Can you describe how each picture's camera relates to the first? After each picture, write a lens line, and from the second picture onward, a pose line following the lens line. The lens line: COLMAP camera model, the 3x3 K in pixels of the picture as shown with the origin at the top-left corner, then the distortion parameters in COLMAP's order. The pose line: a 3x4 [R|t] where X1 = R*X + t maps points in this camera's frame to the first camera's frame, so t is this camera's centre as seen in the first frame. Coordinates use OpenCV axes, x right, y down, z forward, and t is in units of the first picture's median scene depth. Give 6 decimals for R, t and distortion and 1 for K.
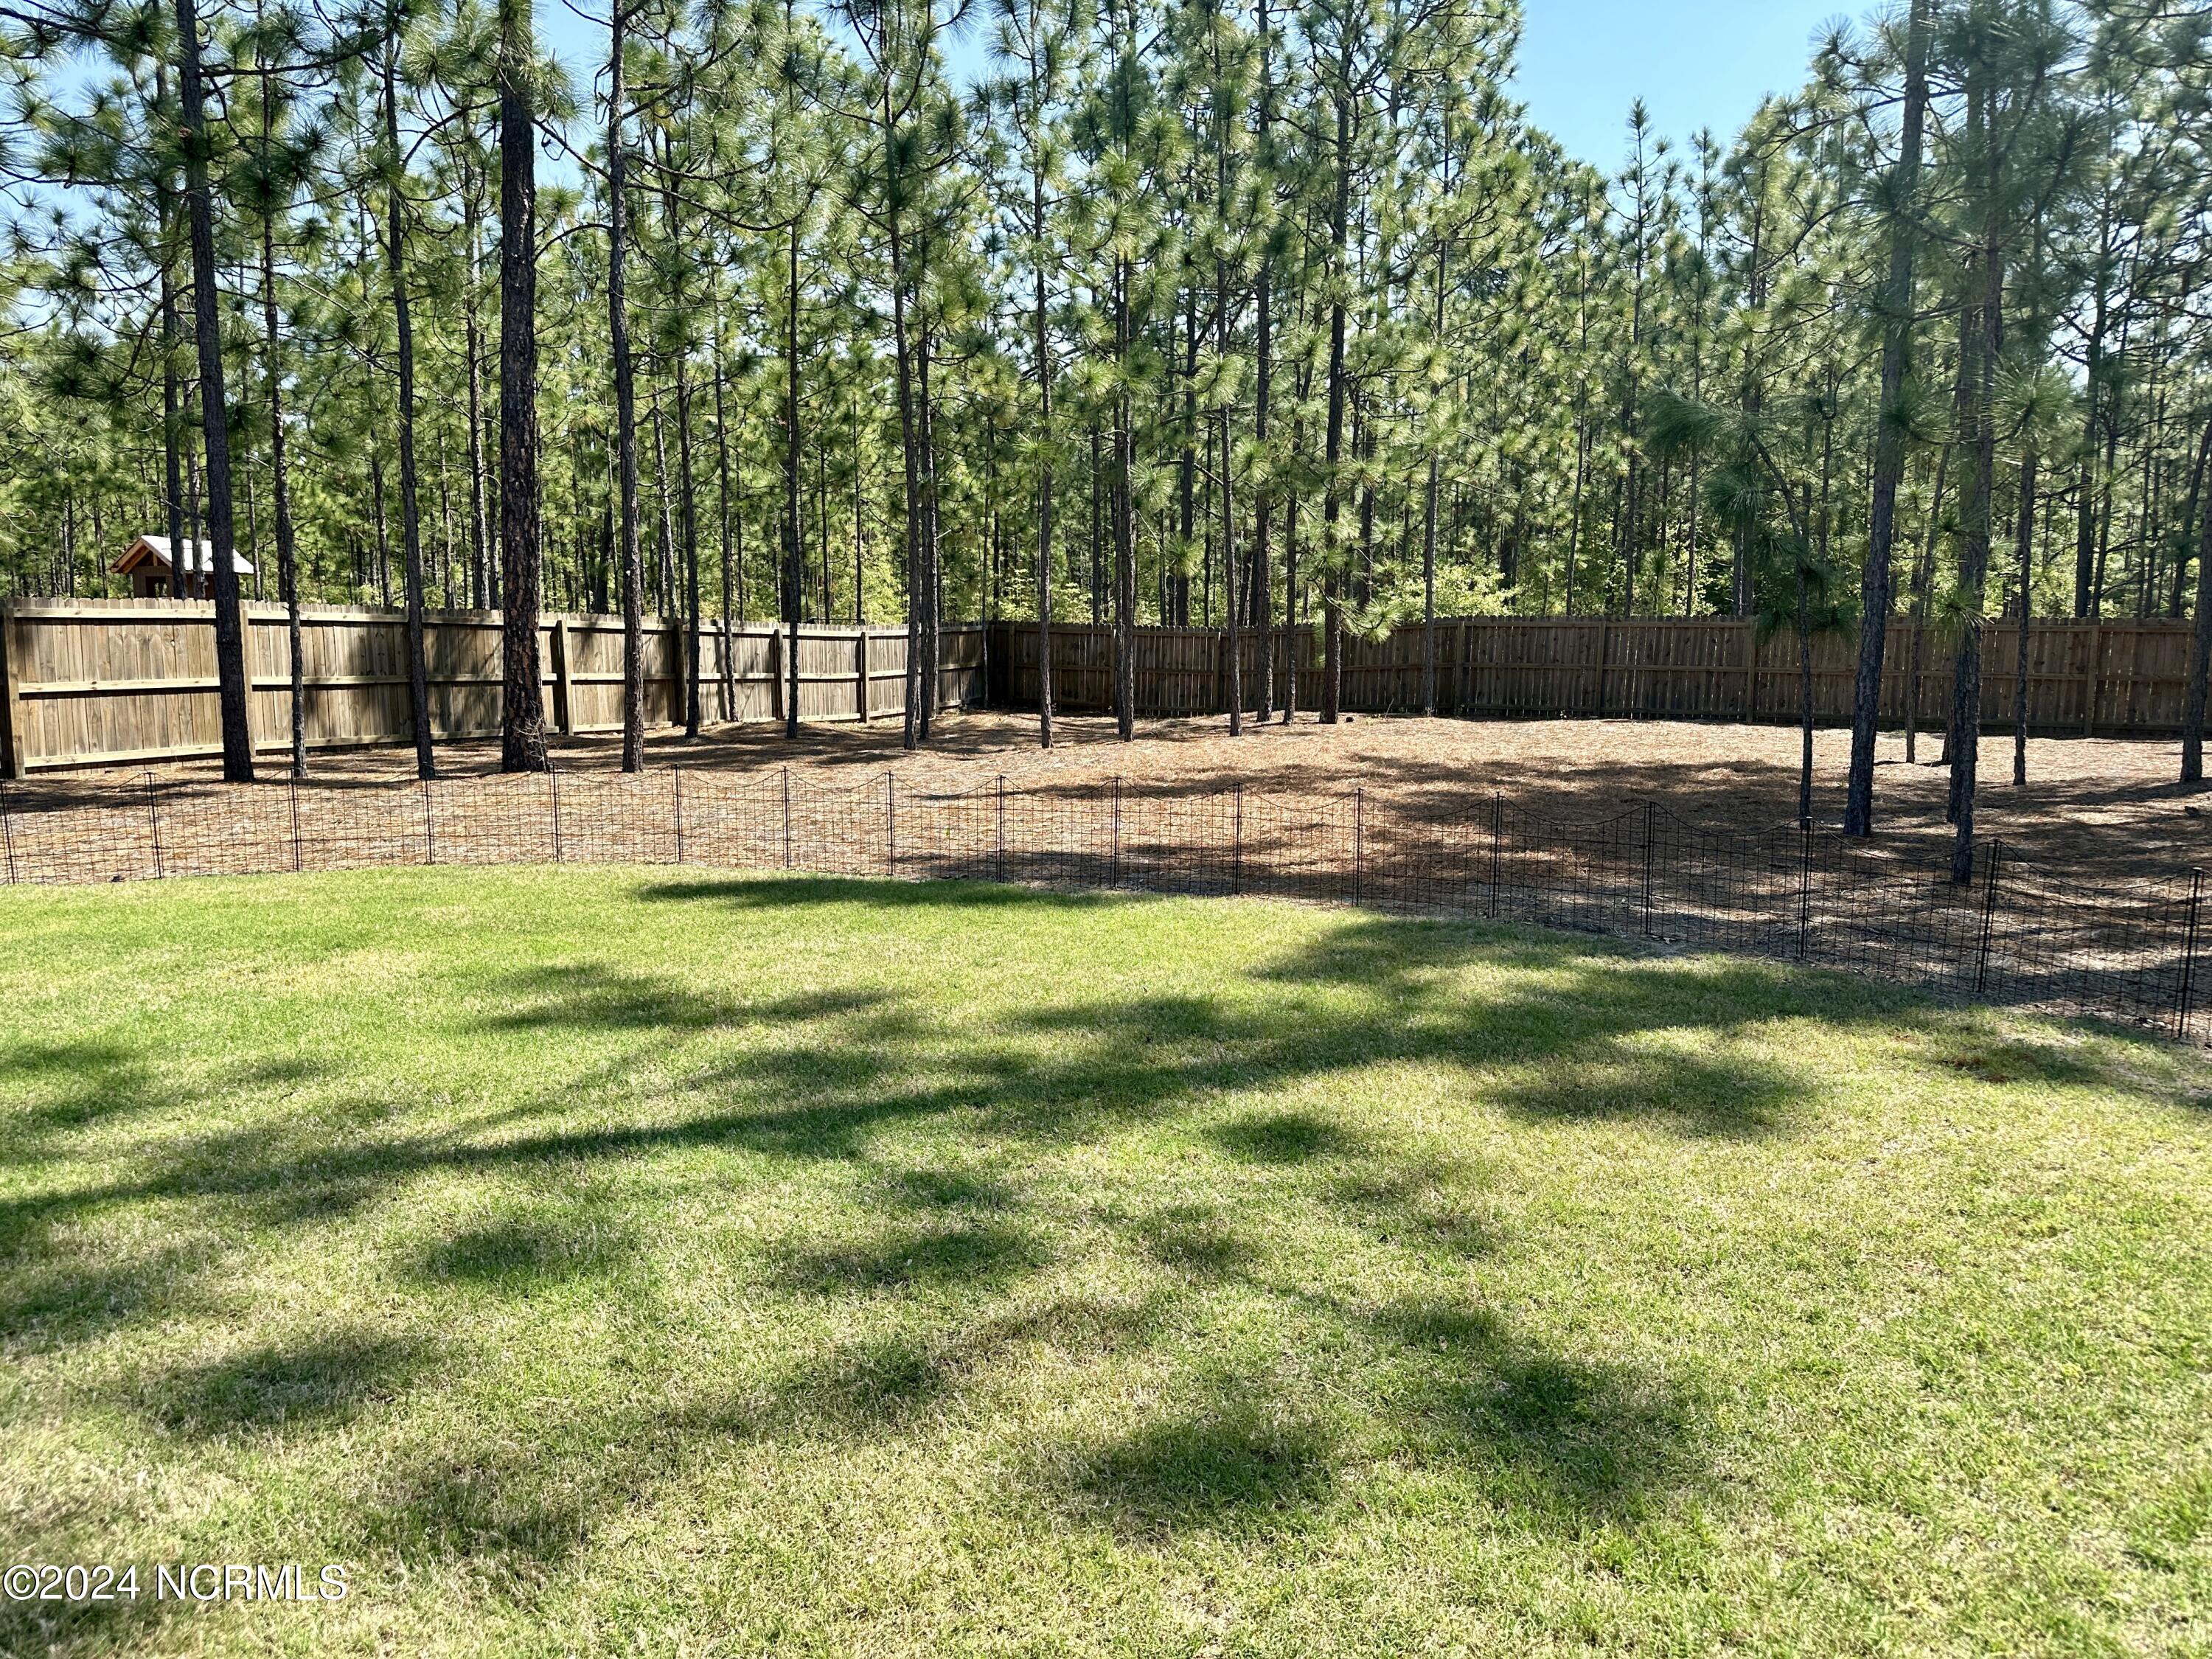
lens RADIAL K [[1633.2, 0, 1106.0], [0, 1633.2, 829.5], [0, 0, 1]] dist [0.037058, -0.027331]
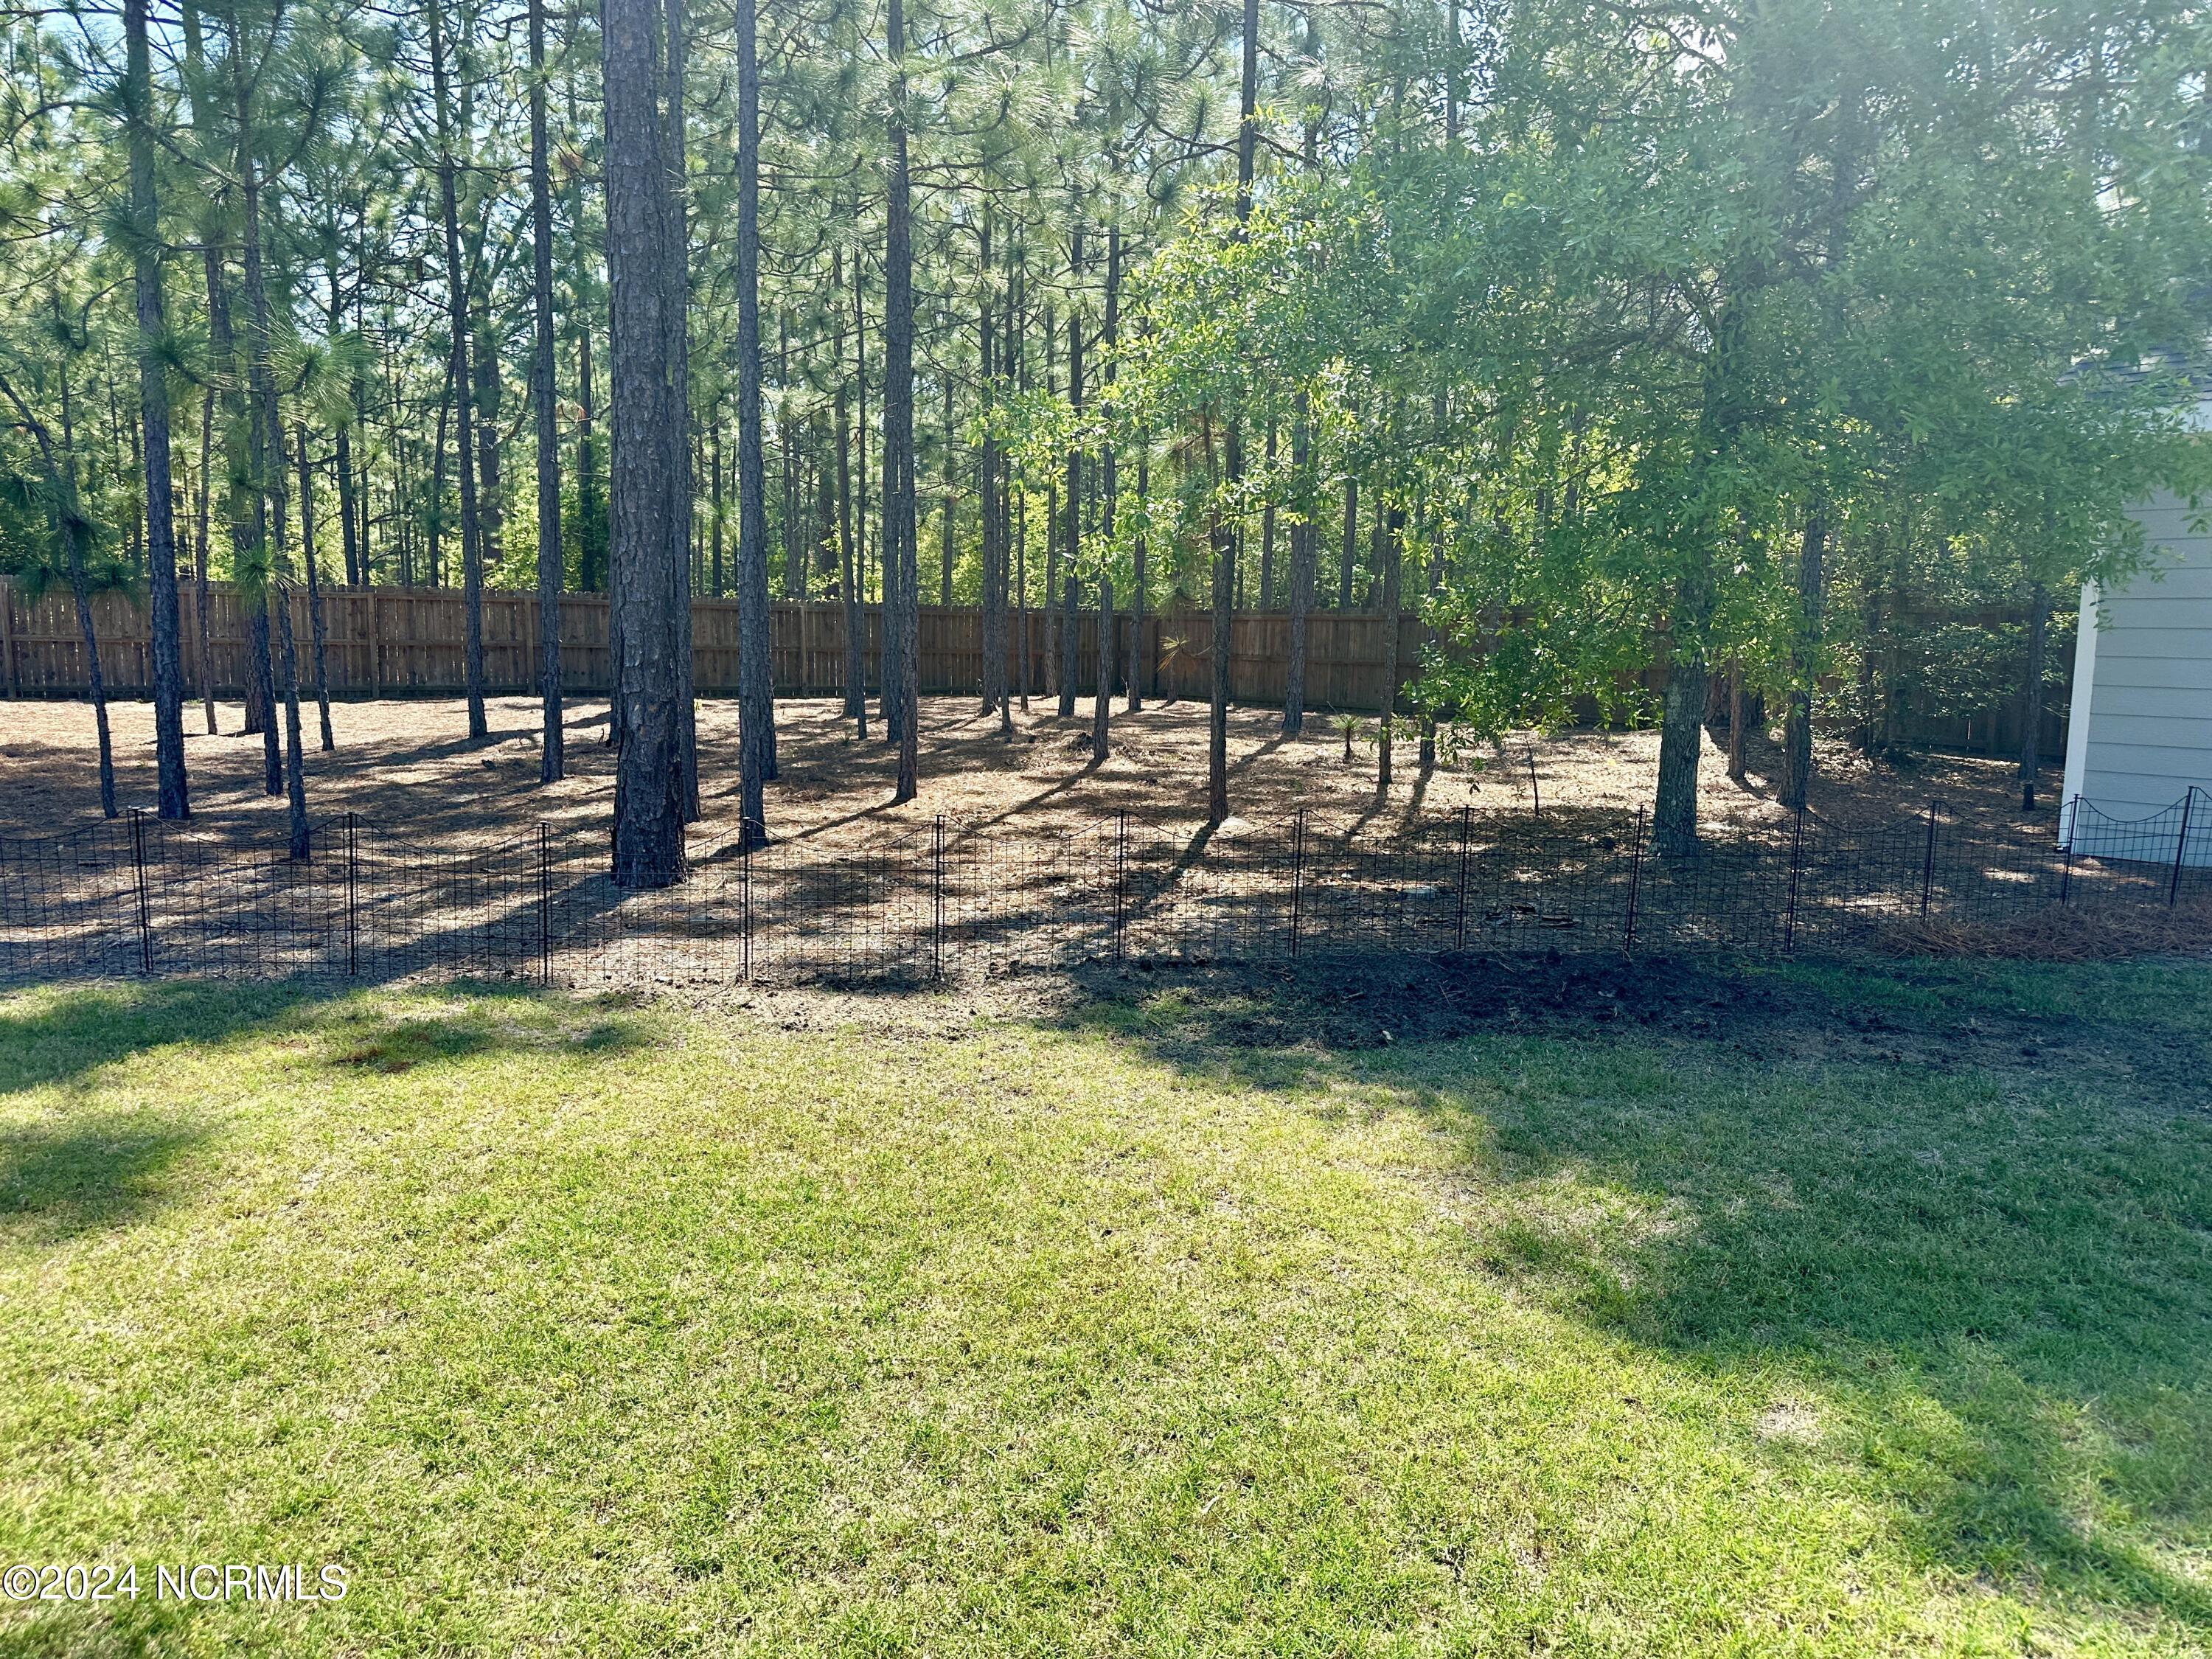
lens RADIAL K [[1550.1, 0, 1106.0], [0, 1550.1, 829.5], [0, 0, 1]] dist [0.004214, -0.017938]
pose [[0.540975, -0.111373, 0.833632, 0.028165], [0.089696, 0.993180, 0.074481, -0.010262], [-0.836242, 0.034481, 0.547275, 0.133262]]
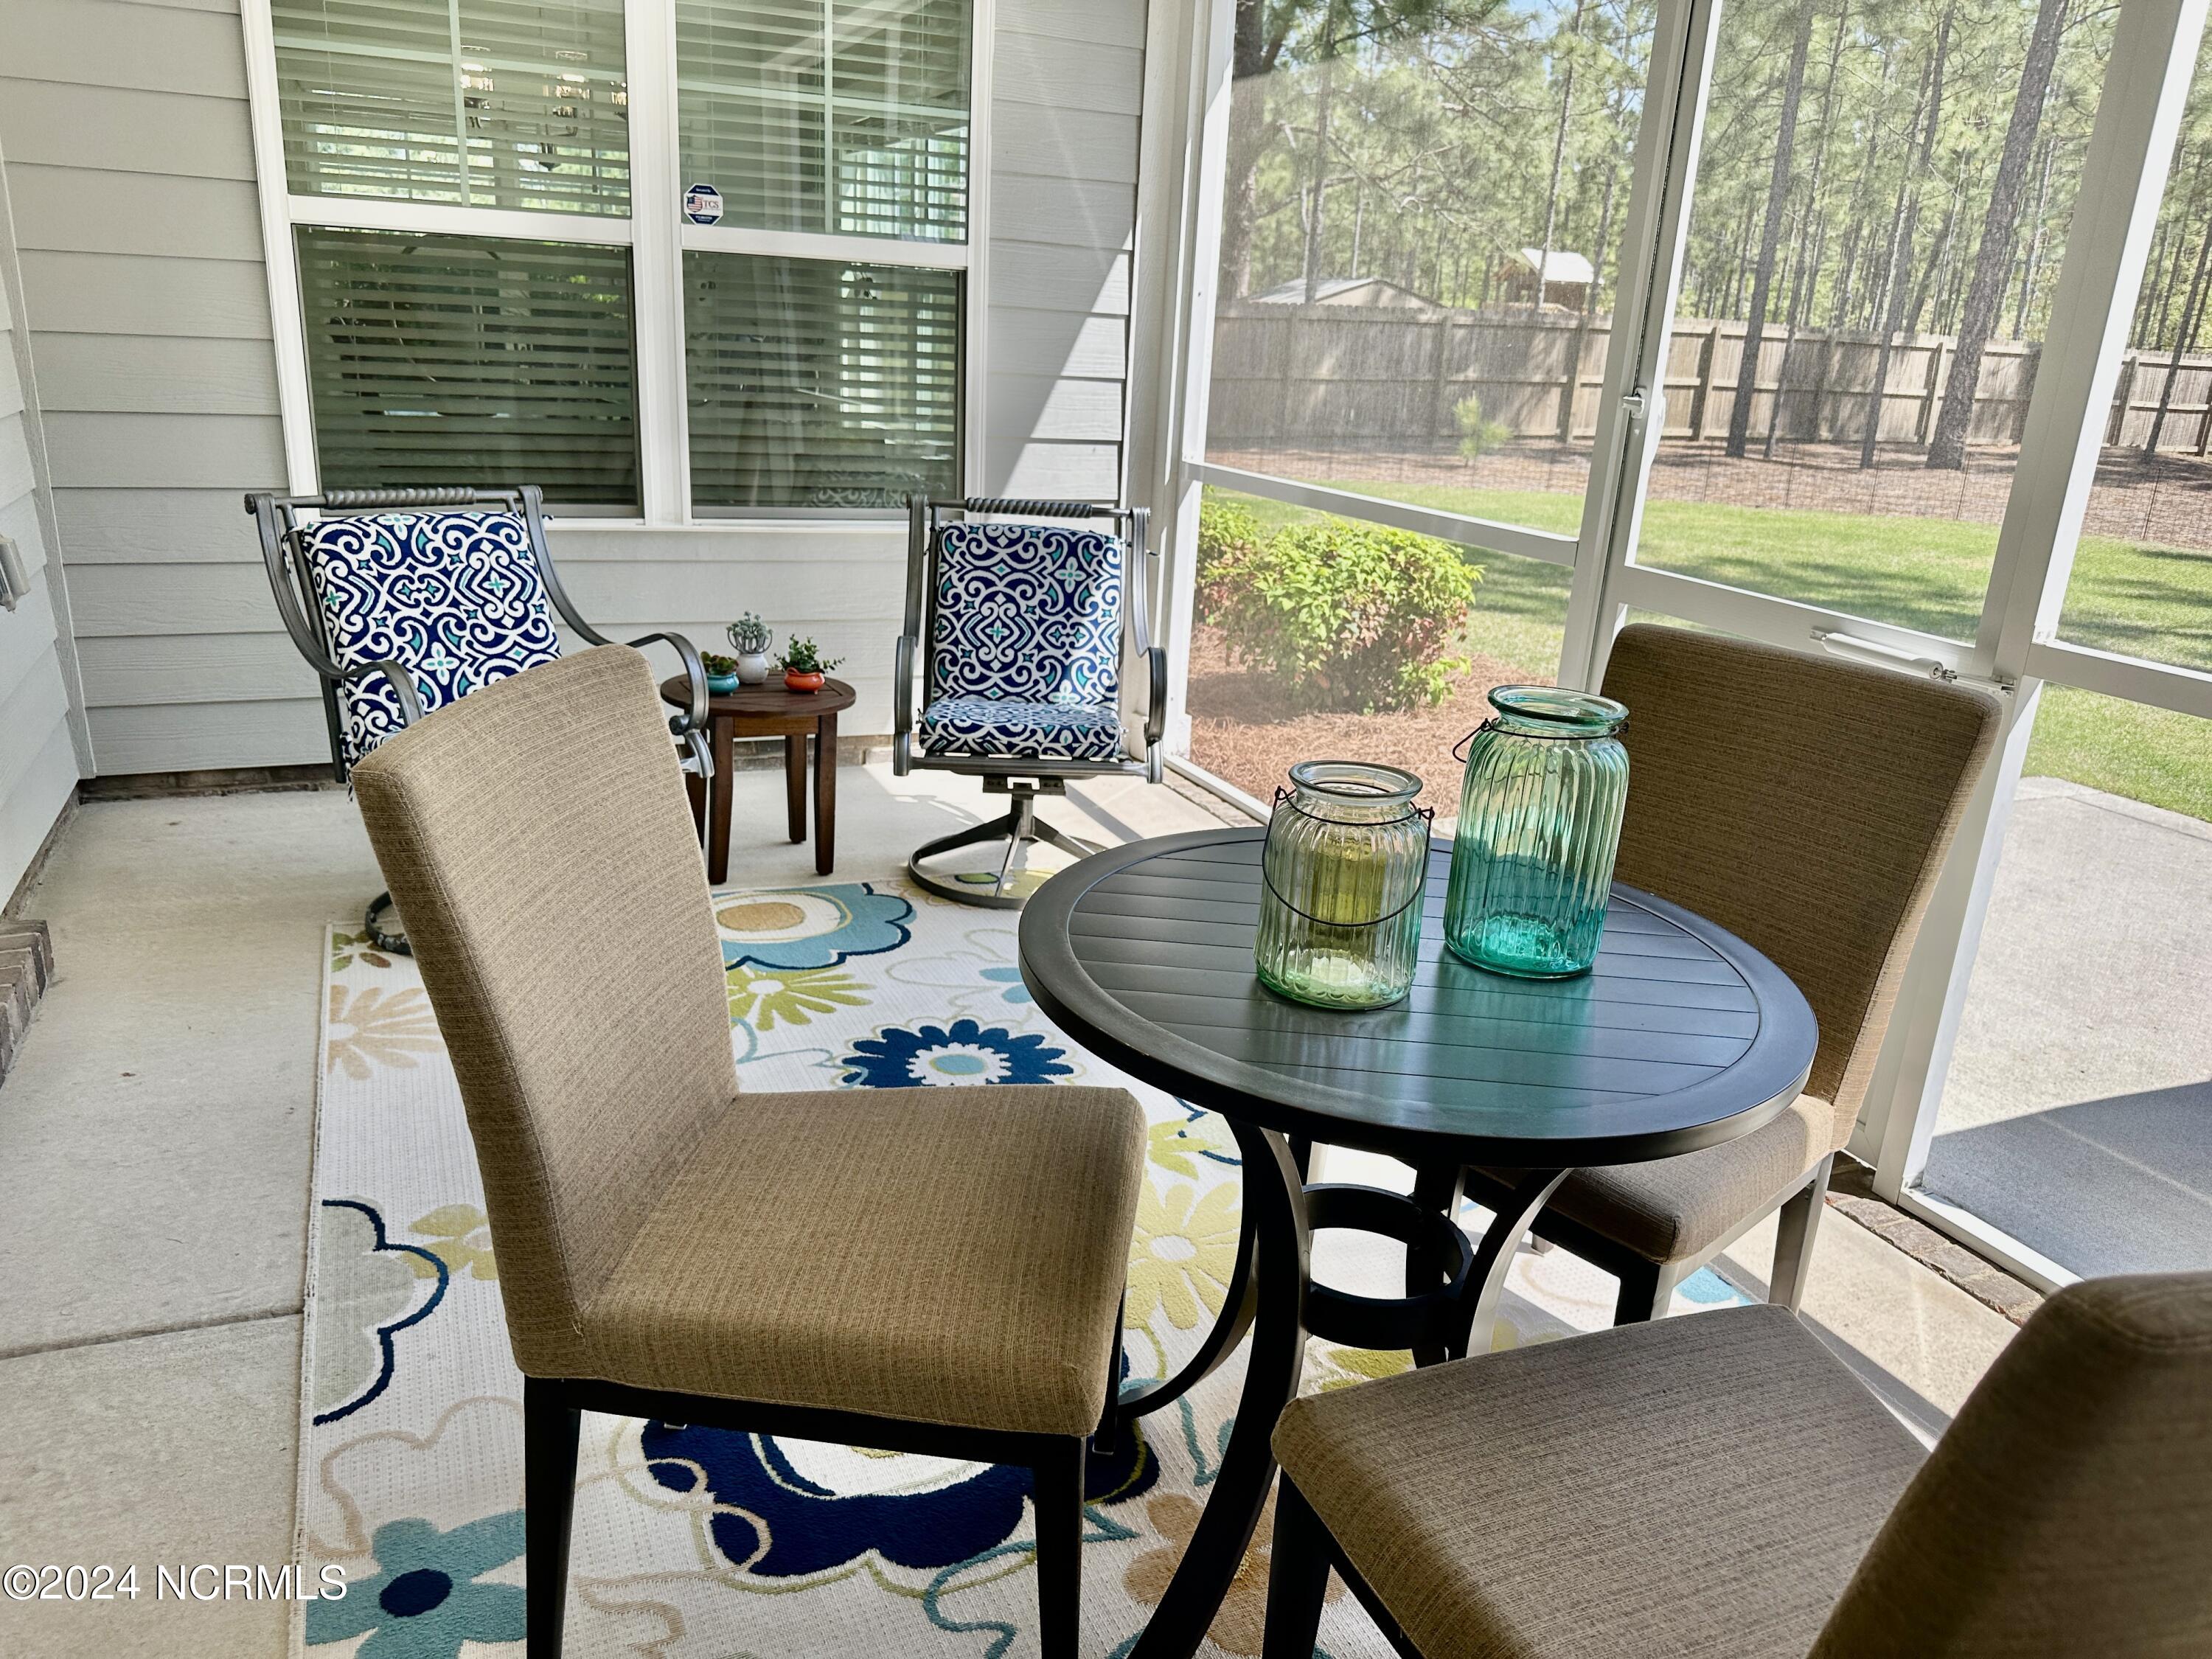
lens RADIAL K [[1633.2, 0, 1106.0], [0, 1633.2, 829.5], [0, 0, 1]] dist [0.037058, -0.027331]
pose [[0.781915, 0.217892, -0.584065, -0.023535], [-0.116339, 0.971470, 0.206668, 0.018008], [0.612433, -0.093647, 0.784956, -0.158821]]
